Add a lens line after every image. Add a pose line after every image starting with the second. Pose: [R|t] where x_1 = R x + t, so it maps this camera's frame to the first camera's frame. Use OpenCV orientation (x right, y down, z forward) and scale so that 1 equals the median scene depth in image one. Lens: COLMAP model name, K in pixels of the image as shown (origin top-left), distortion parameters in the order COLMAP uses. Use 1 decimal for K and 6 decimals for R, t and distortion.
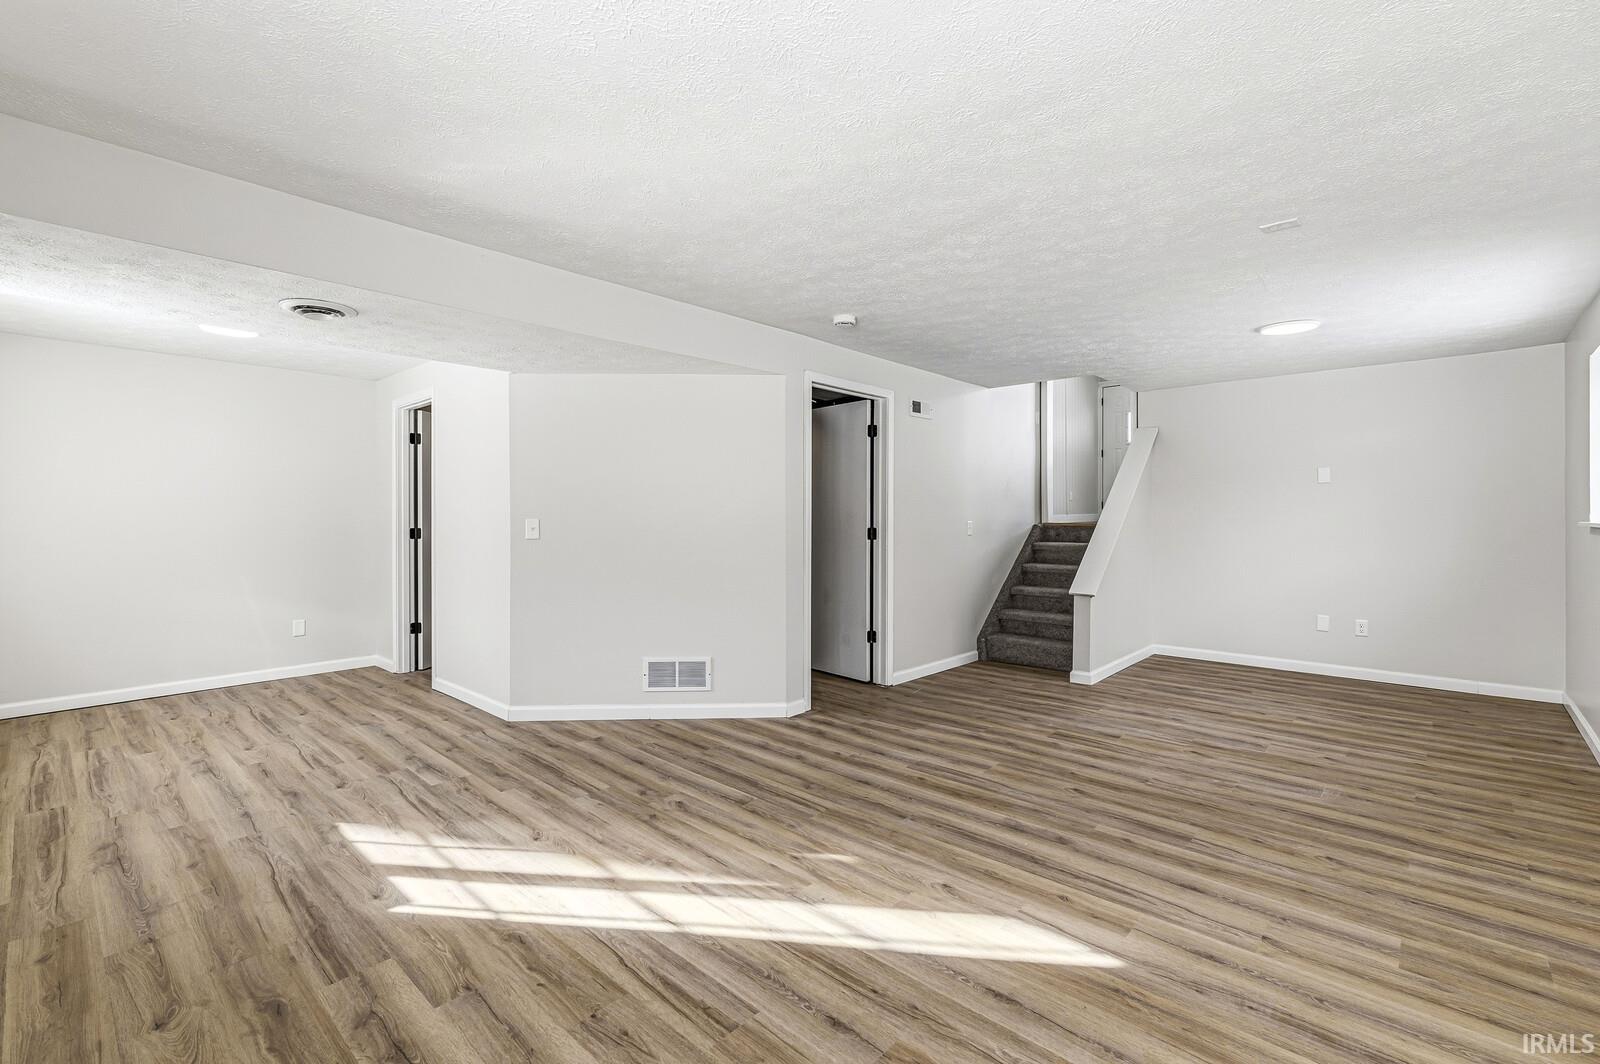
lens RADIAL K [[696.2, 0, 800.9], [0, 696.2, 525.0], [0, 0, 1]] dist [0.000498, -0.000220]
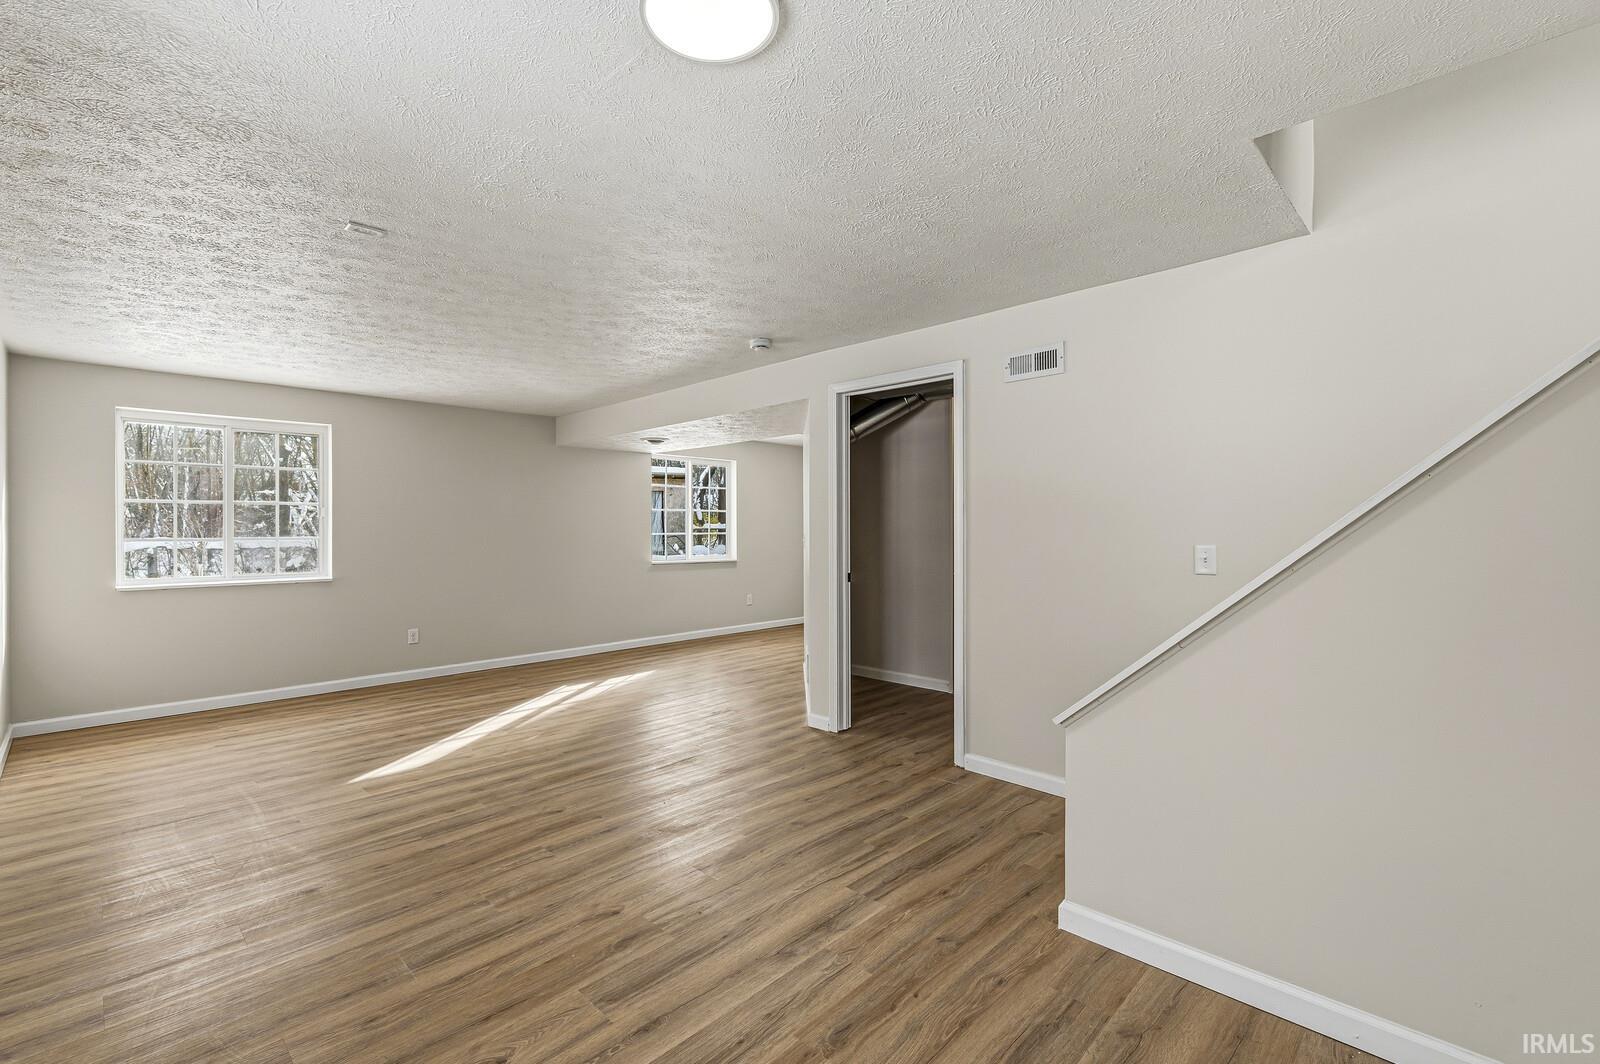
lens RADIAL K [[696.2, 0, 800.9], [0, 696.2, 525.0], [0, 0, 1]] dist [0.000498, -0.000220]
pose [[-0.031368, -0.006312, -0.999488, 1.408533], [-0.011809, 0.999913, -0.005944, -0.023490], [0.999438, 0.011616, -0.031440, 1.405397]]
